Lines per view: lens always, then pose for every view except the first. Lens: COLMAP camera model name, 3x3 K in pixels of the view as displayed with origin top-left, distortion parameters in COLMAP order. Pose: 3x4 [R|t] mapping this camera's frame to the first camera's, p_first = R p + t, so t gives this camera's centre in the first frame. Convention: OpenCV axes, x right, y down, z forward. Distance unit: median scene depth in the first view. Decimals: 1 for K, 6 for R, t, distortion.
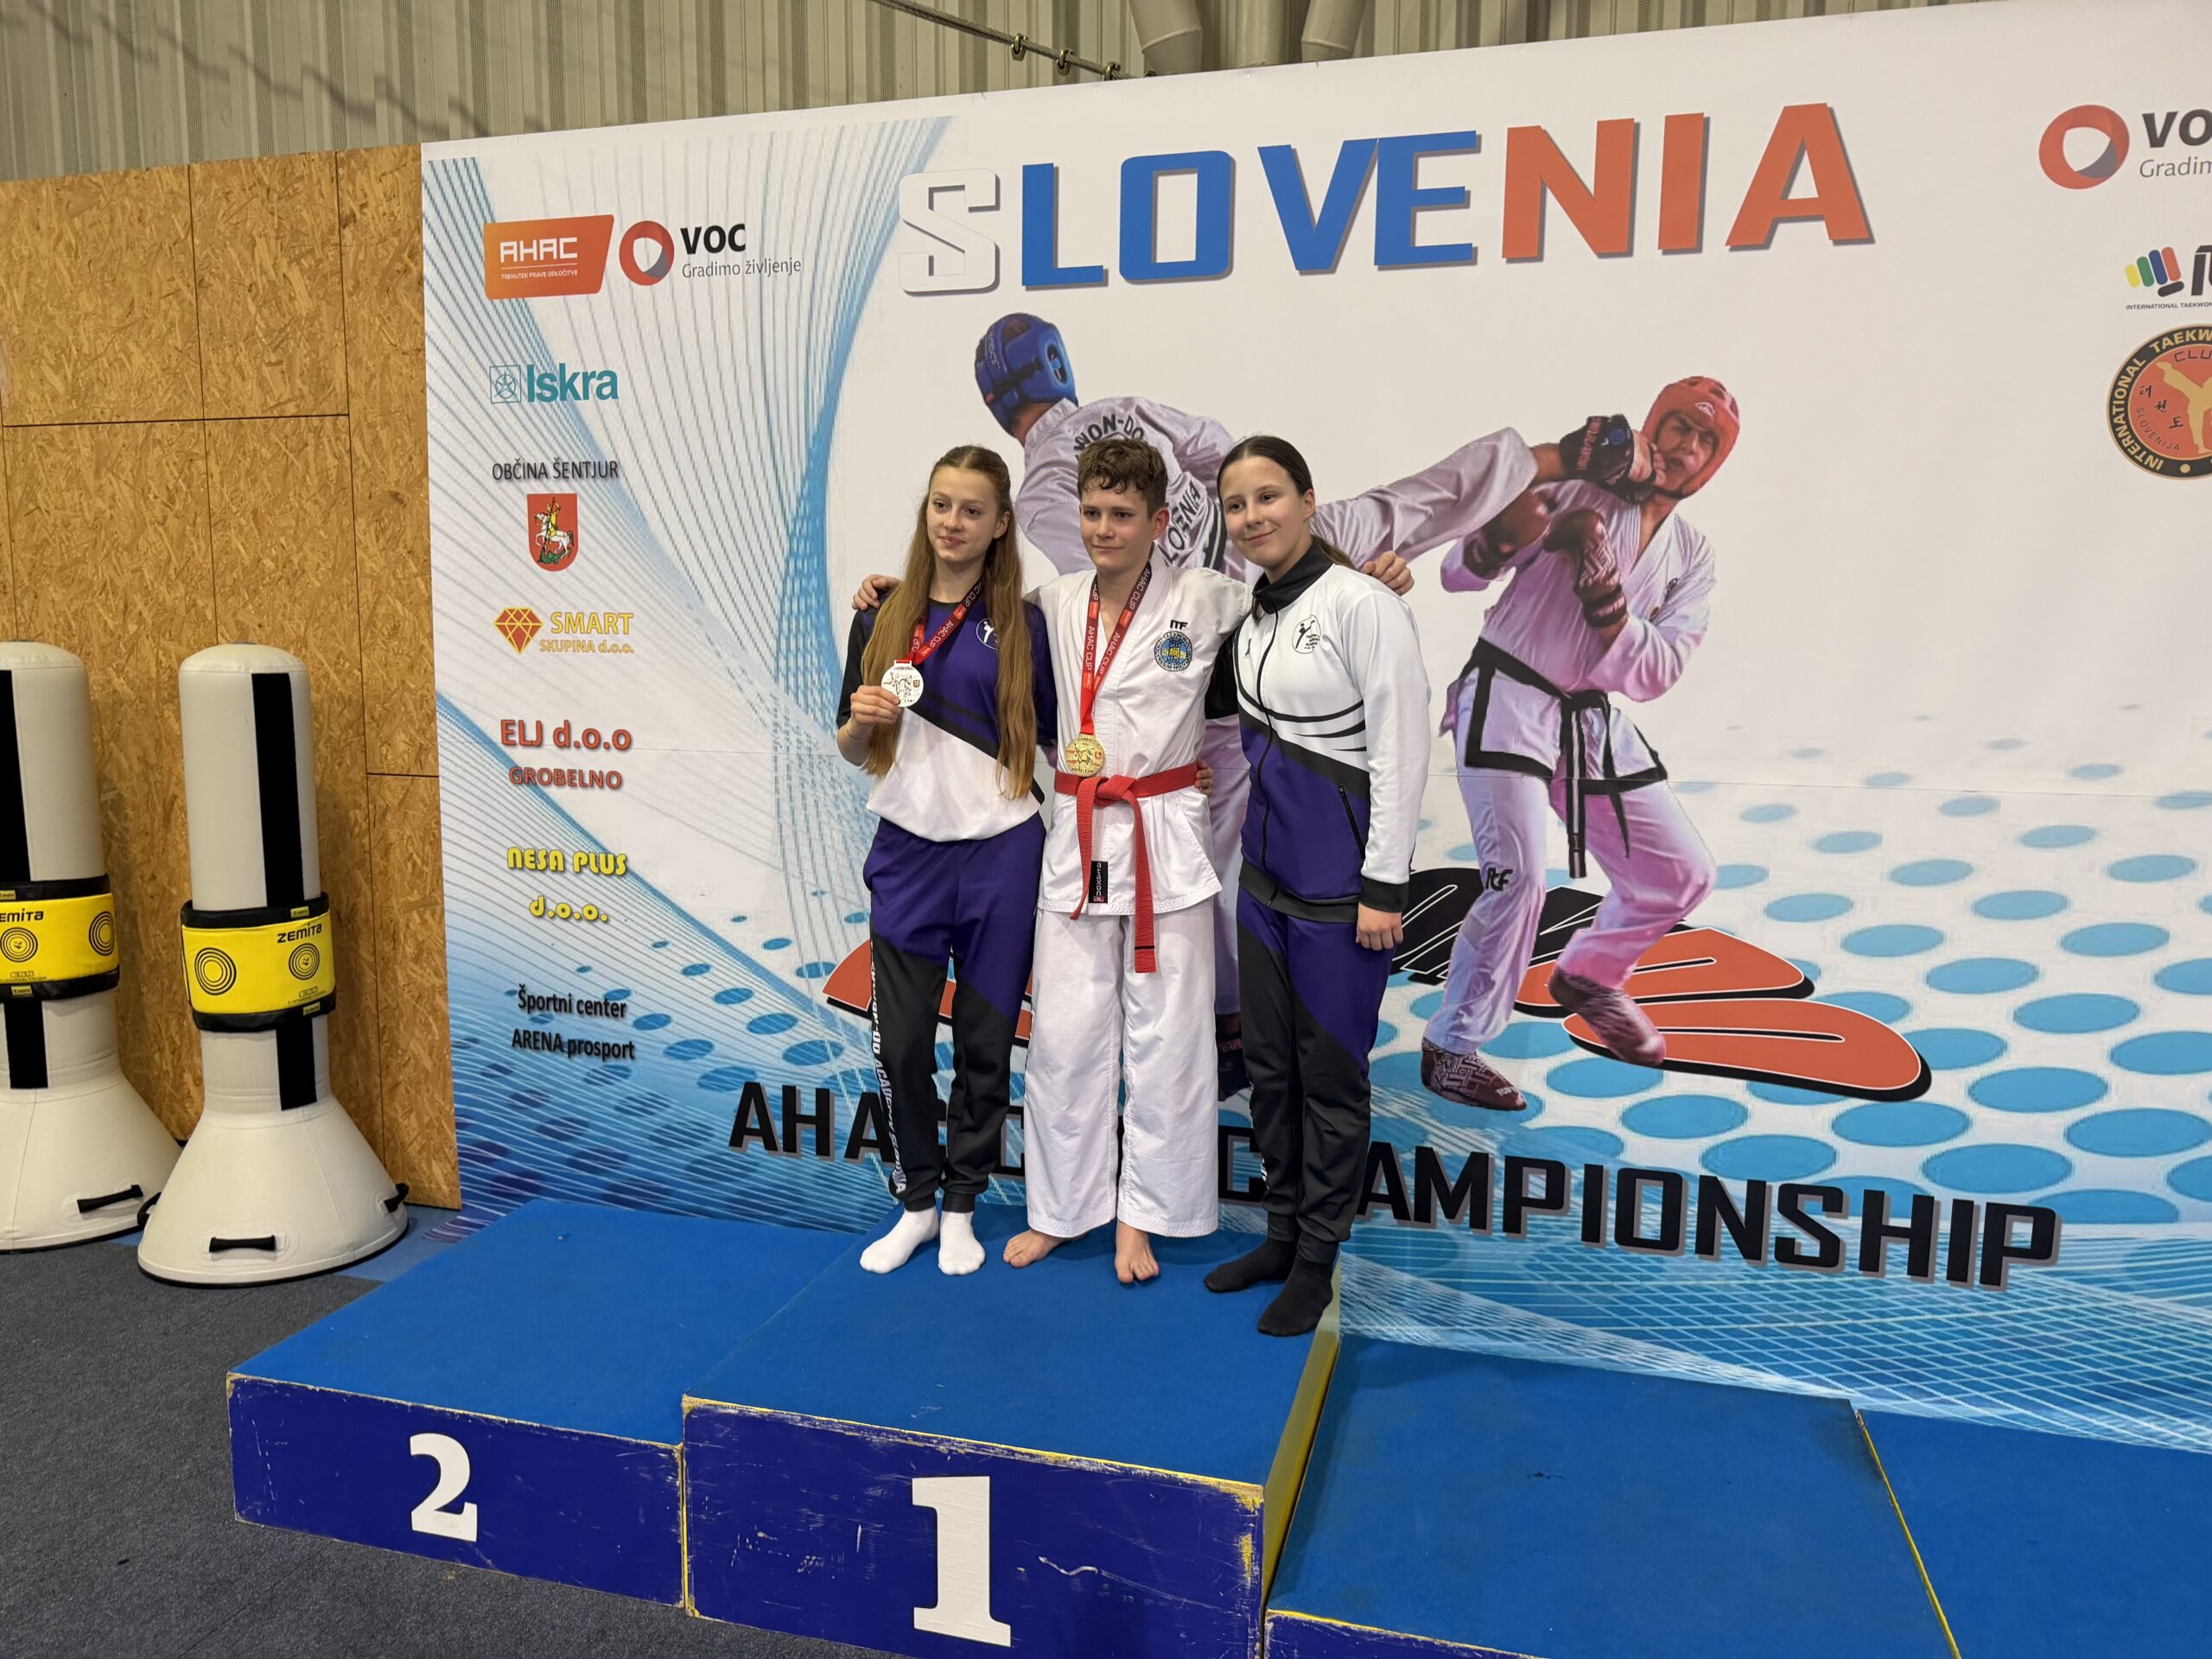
lens RADIAL K [[1568.3, 0, 1084.8], [0, 1568.3, 843.5], [0, 0, 1]] dist [0.001523, -0.011242]
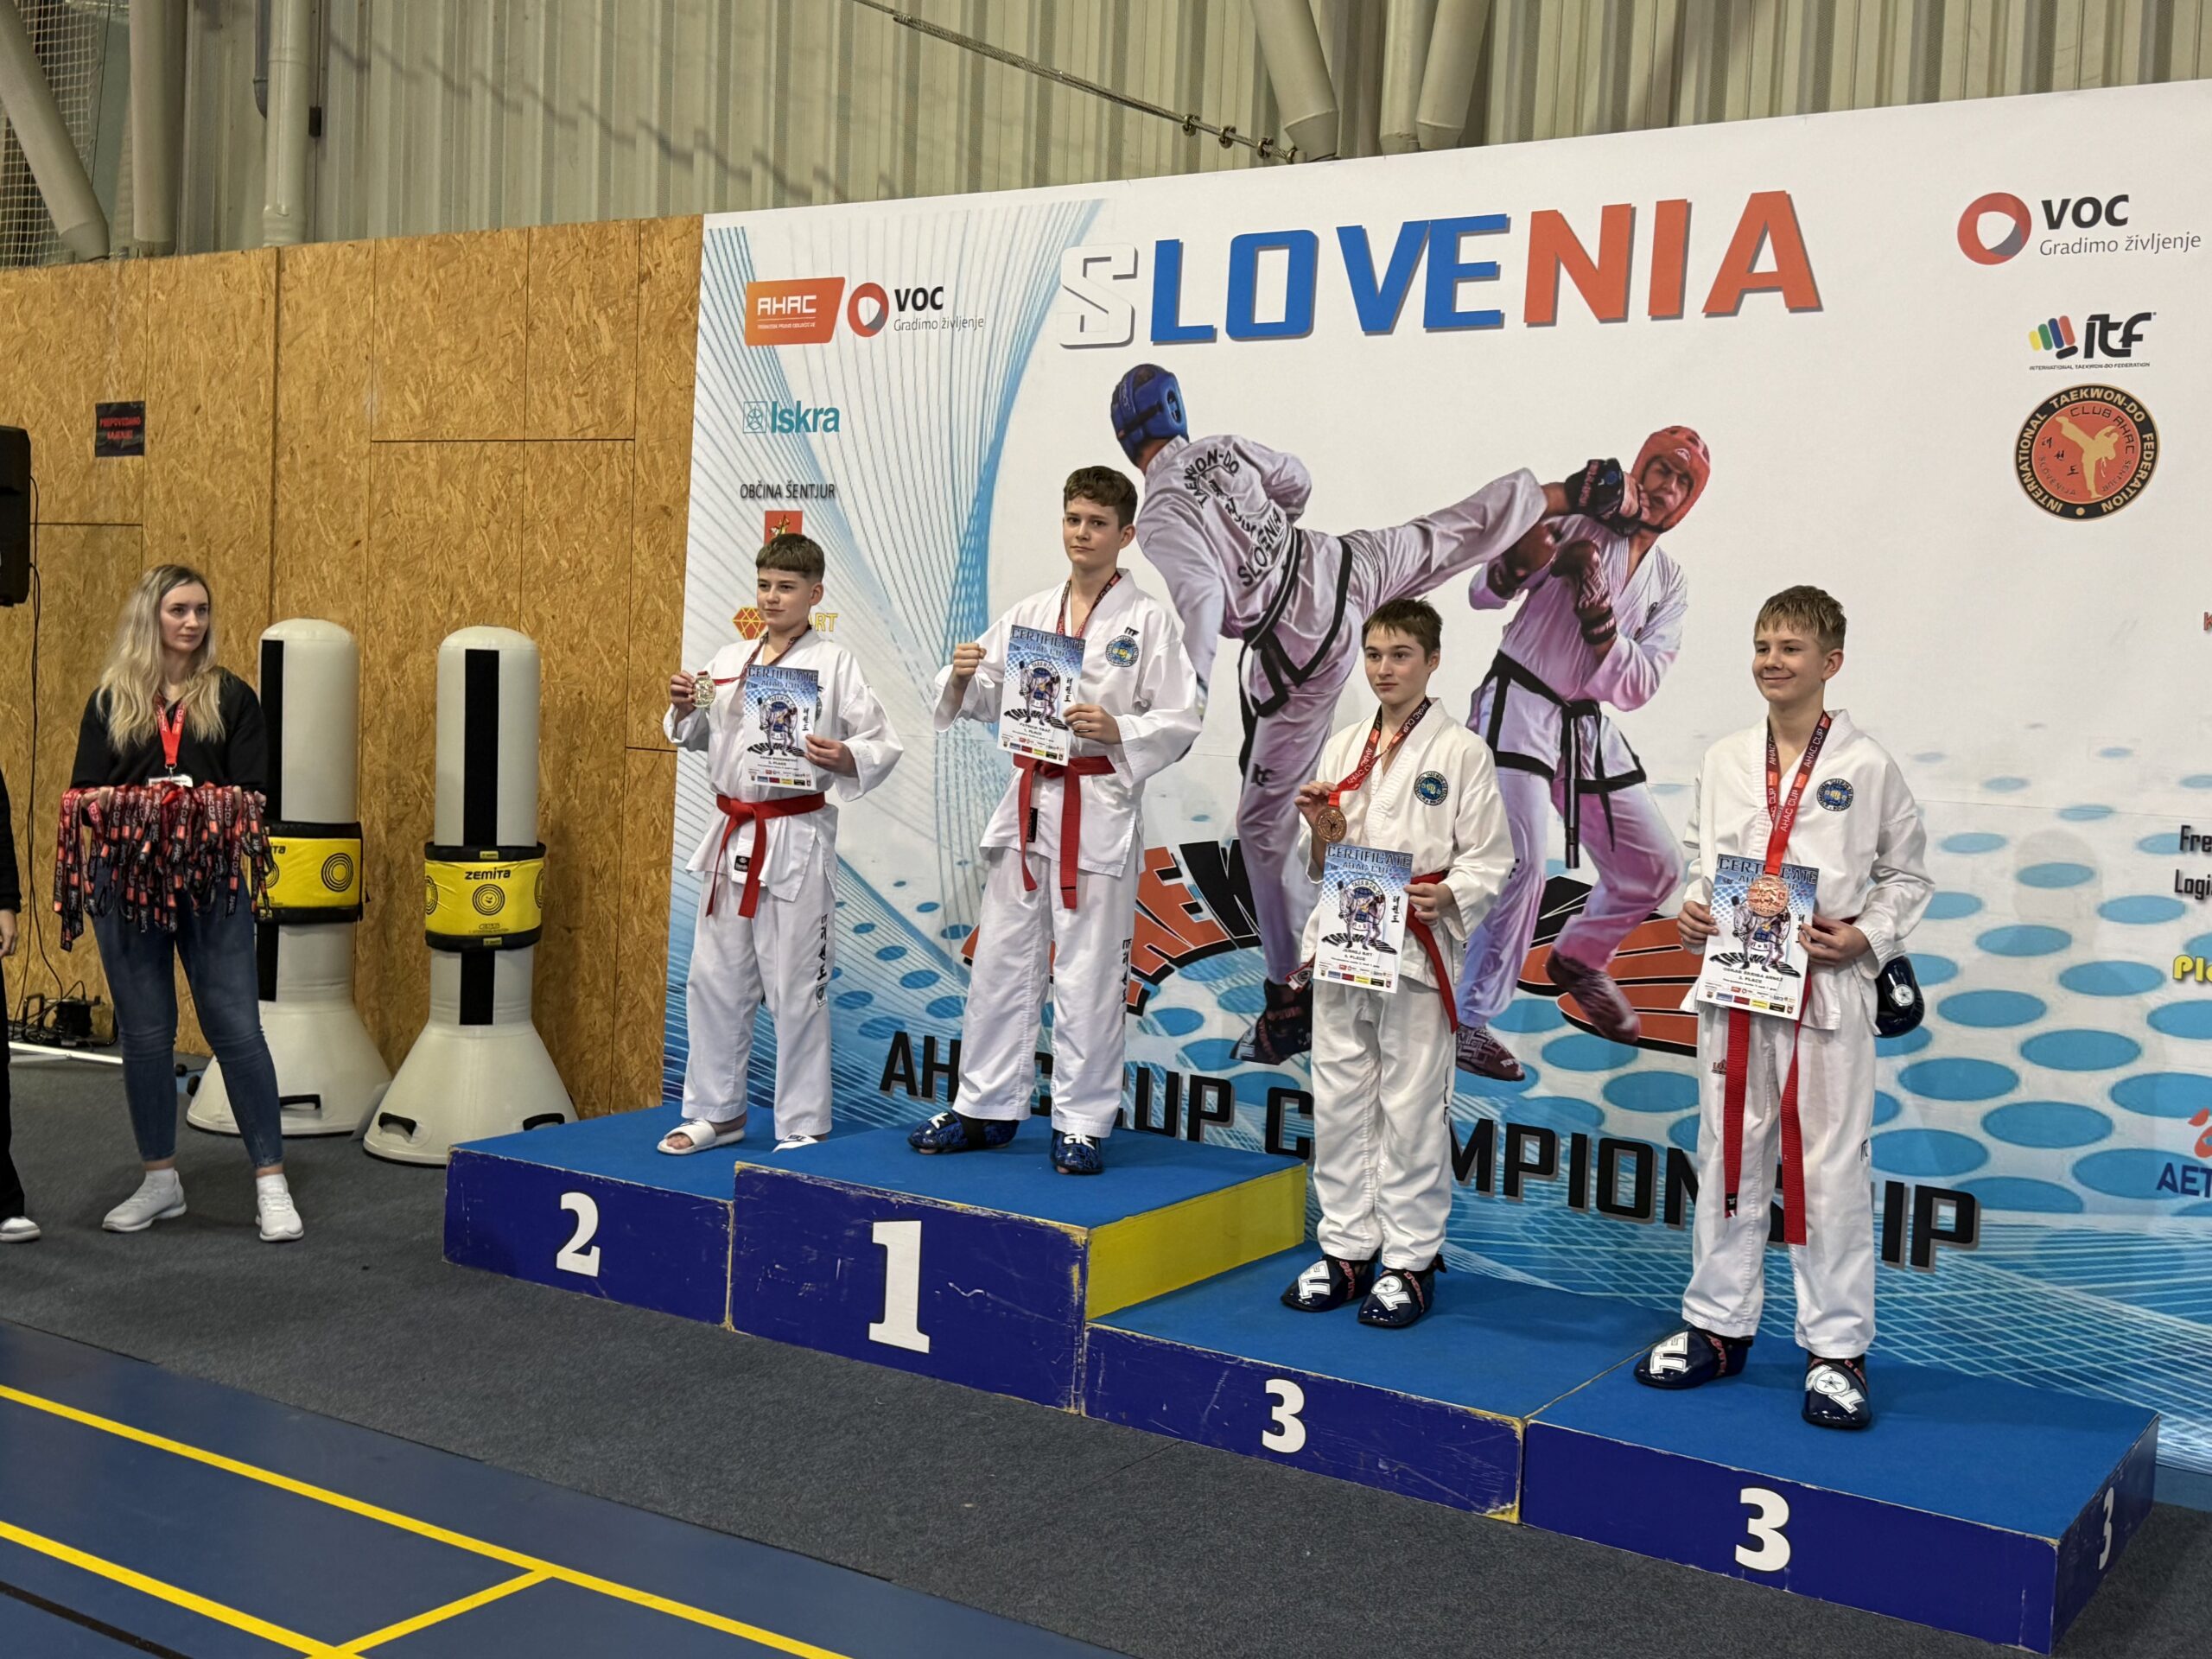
lens RADIAL K [[2380.7, 0, 1109.6], [0, 2380.7, 812.3], [0, 0, 1]] dist [0.082208, 0.000000]
pose [[0.956563, 0.050480, -0.287123, 0.478387], [-0.073913, 0.994708, -0.071363, 0.125594], [0.282002, 0.089485, 0.955232, -0.700014]]
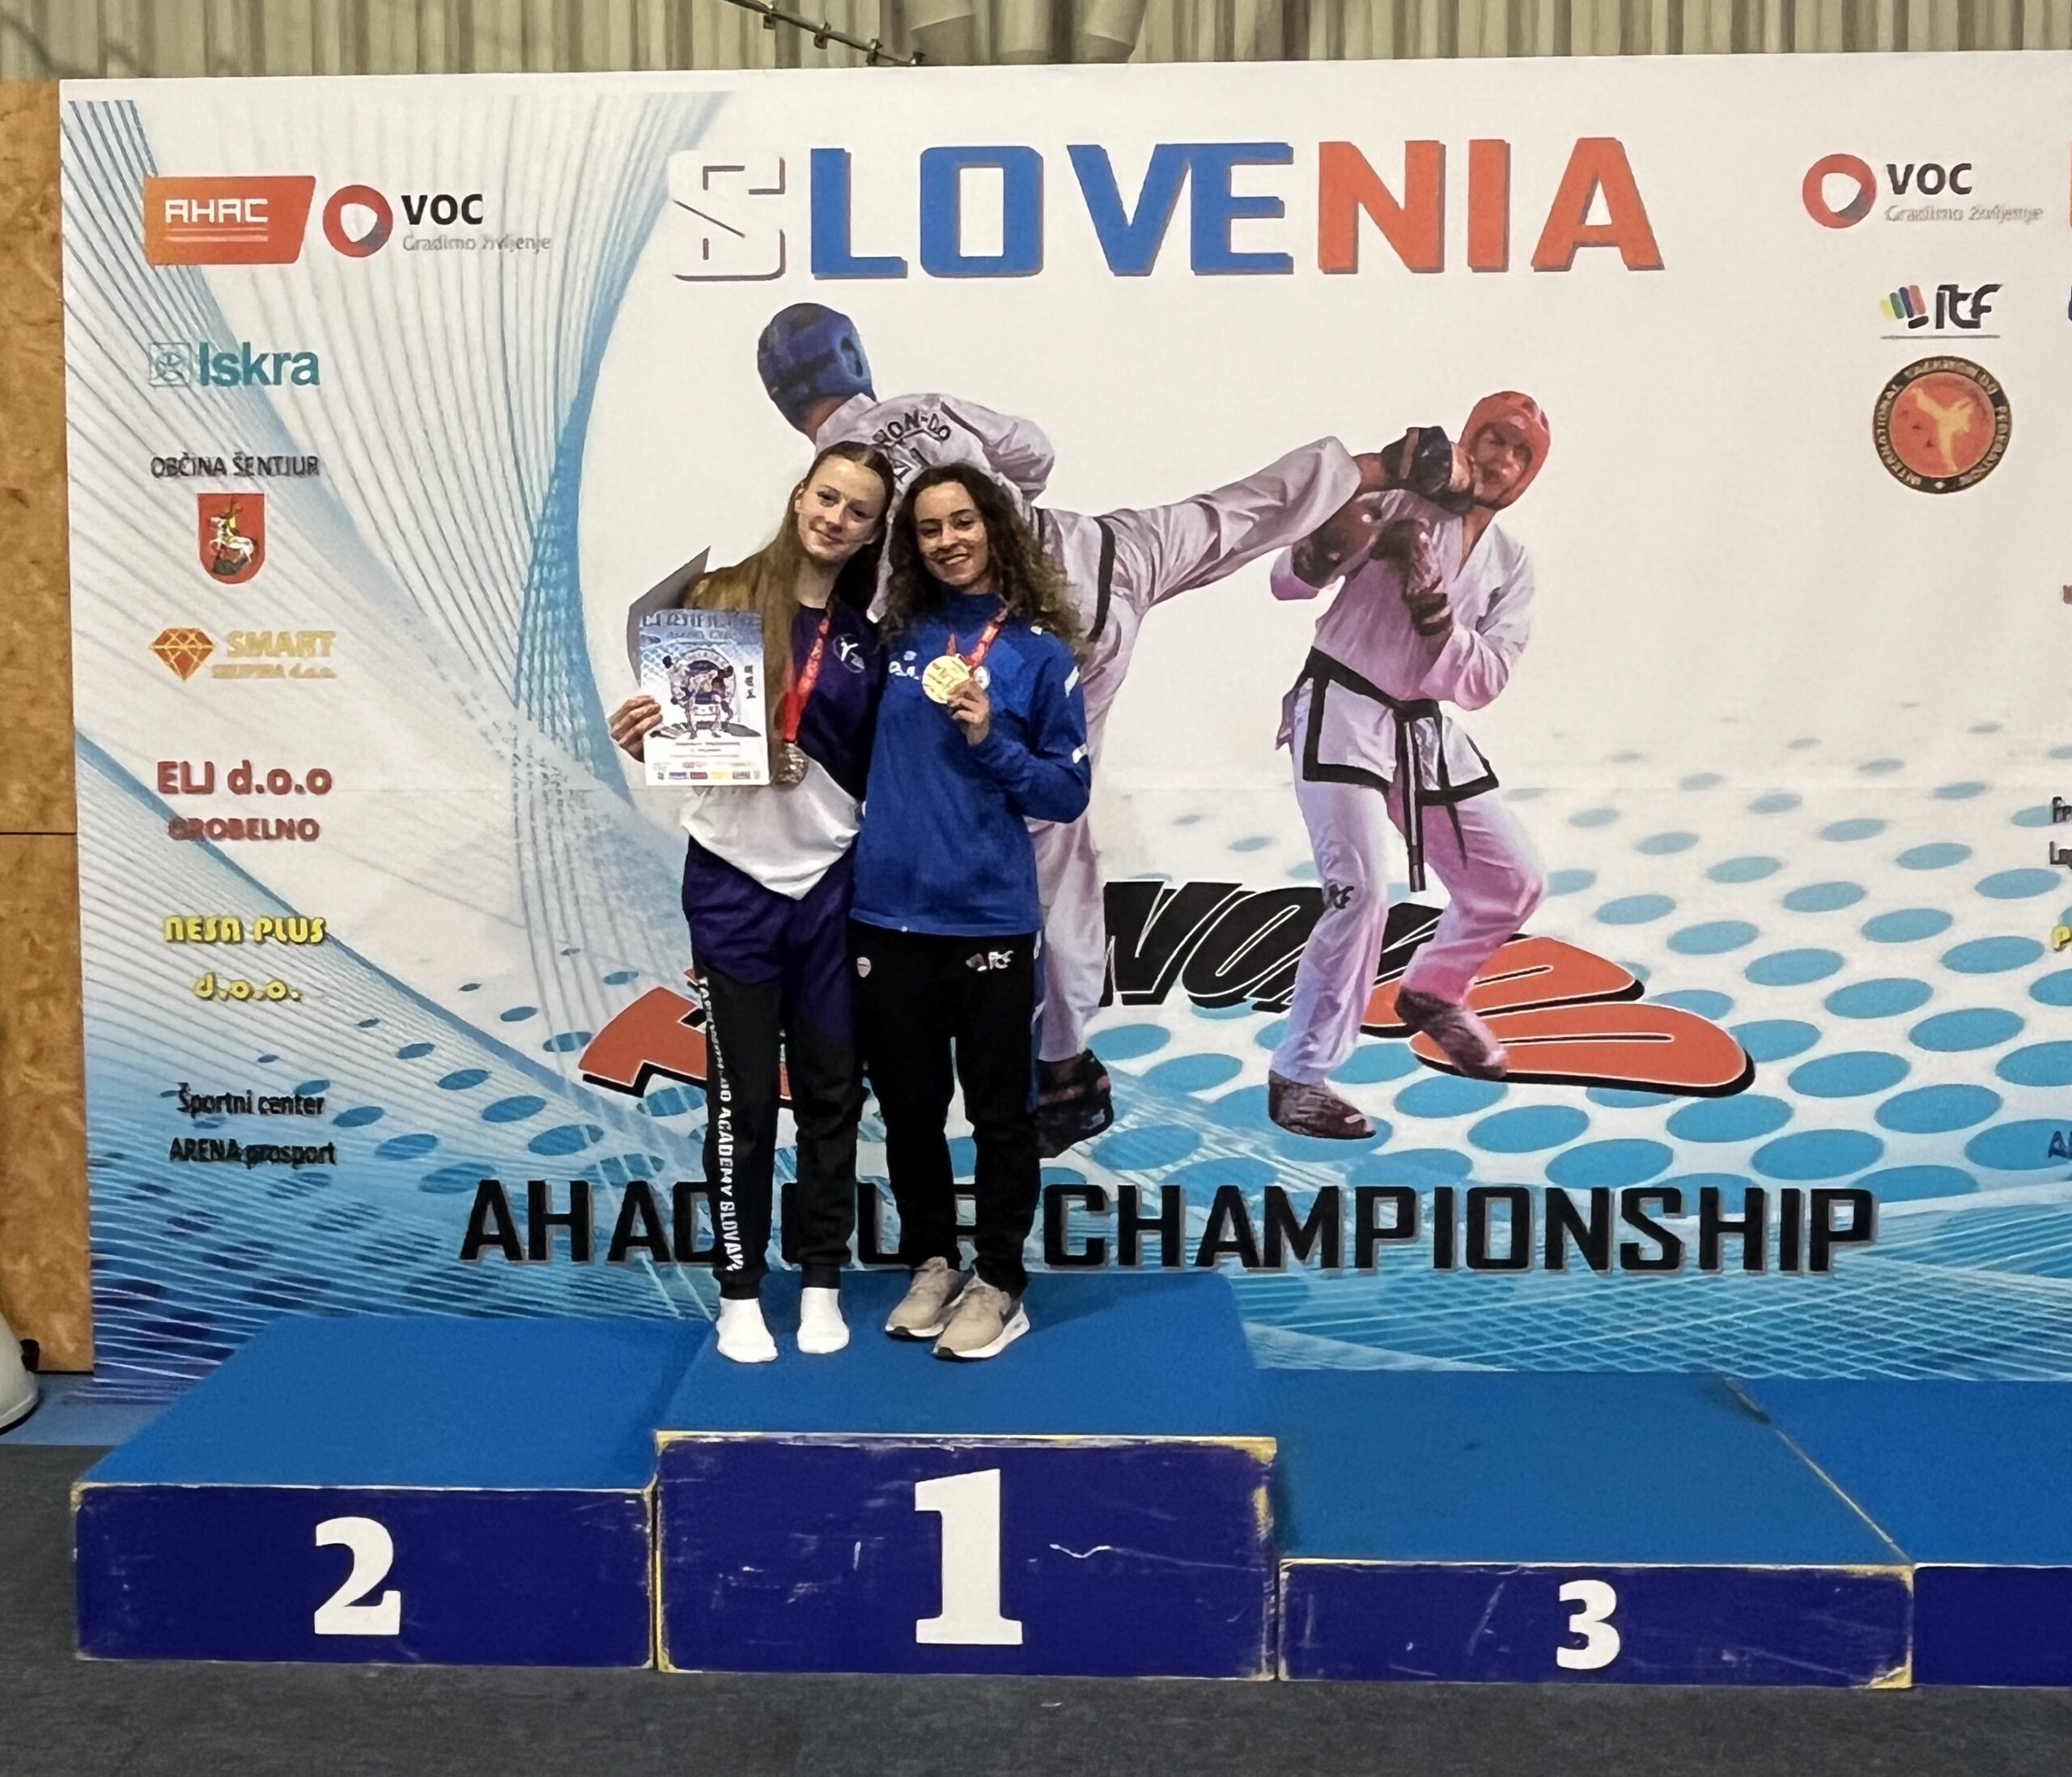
lens RADIAL K [[2185.8, 0, 957.7], [0, 2185.8, 852.1], [0, 0, 1]] dist [-0.017500, 0.000000]
pose [[0.972454, -0.027792, 0.231431, -0.275334], [0.041761, 0.997575, -0.055677, 0.060855], [-0.229323, 0.063808, 0.971257, -0.257004]]
